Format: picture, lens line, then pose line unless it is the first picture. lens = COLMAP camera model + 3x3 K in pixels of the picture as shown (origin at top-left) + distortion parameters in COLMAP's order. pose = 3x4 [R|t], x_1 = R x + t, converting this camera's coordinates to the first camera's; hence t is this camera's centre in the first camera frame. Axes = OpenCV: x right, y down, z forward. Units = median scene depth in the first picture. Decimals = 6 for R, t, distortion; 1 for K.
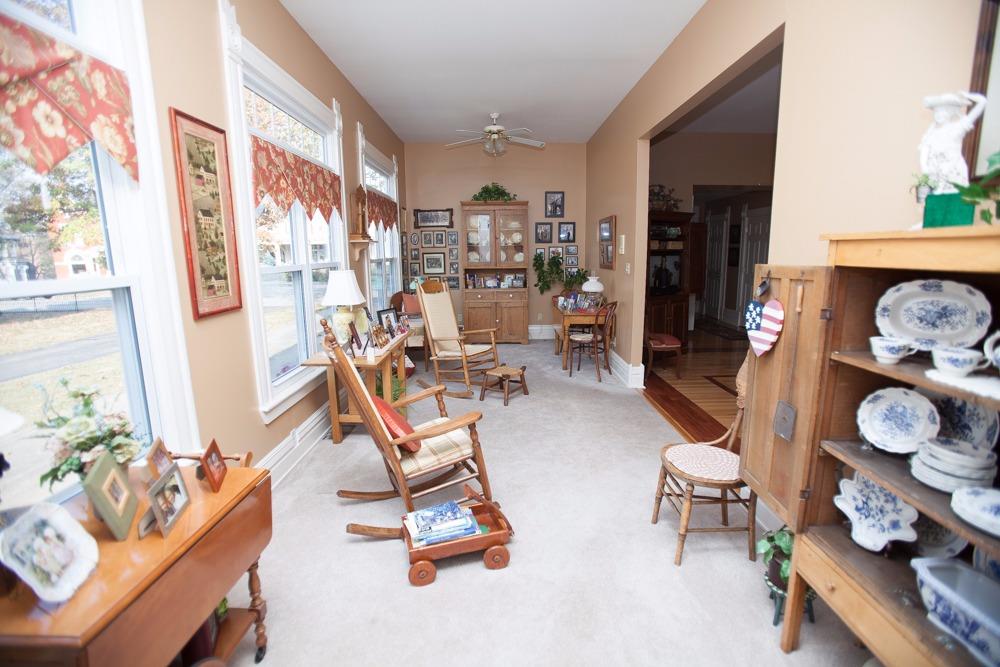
lens RADIAL K [[460.8, 0, 500.7], [0, 460.8, 332.8], [0, 0, 1]] dist [-0.075634, 0.031495]
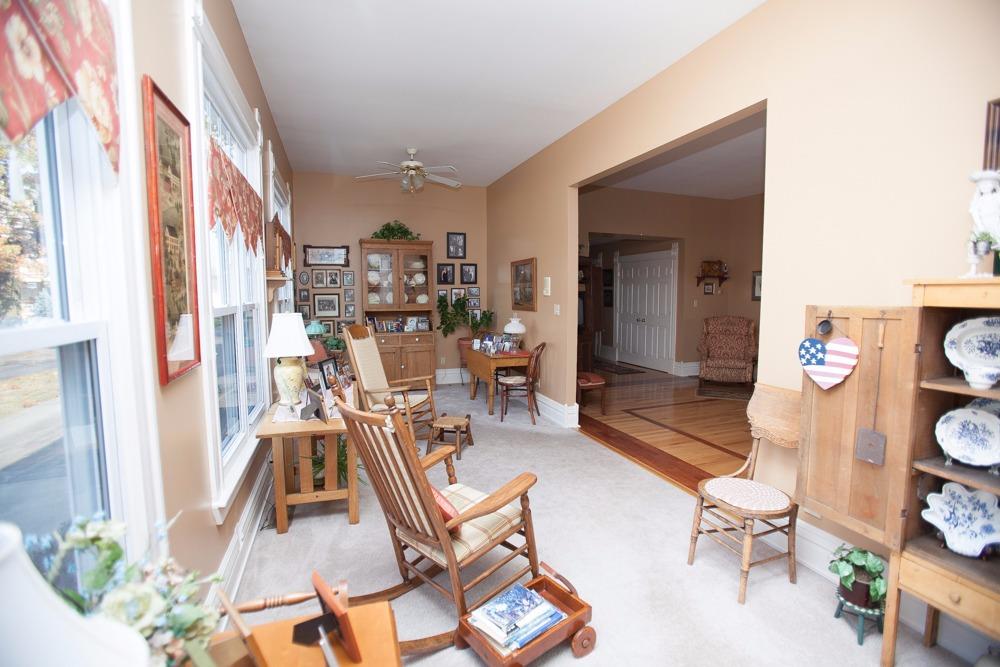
lens RADIAL K [[460.8, 0, 500.7], [0, 460.8, 332.8], [0, 0, 1]] dist [-0.075634, 0.031495]
pose [[0.939918, -0.020313, 0.340795, -0.201823], [0.051024, 0.995375, -0.081396, -0.013376], [-0.337566, 0.093894, 0.936607, 0.092077]]
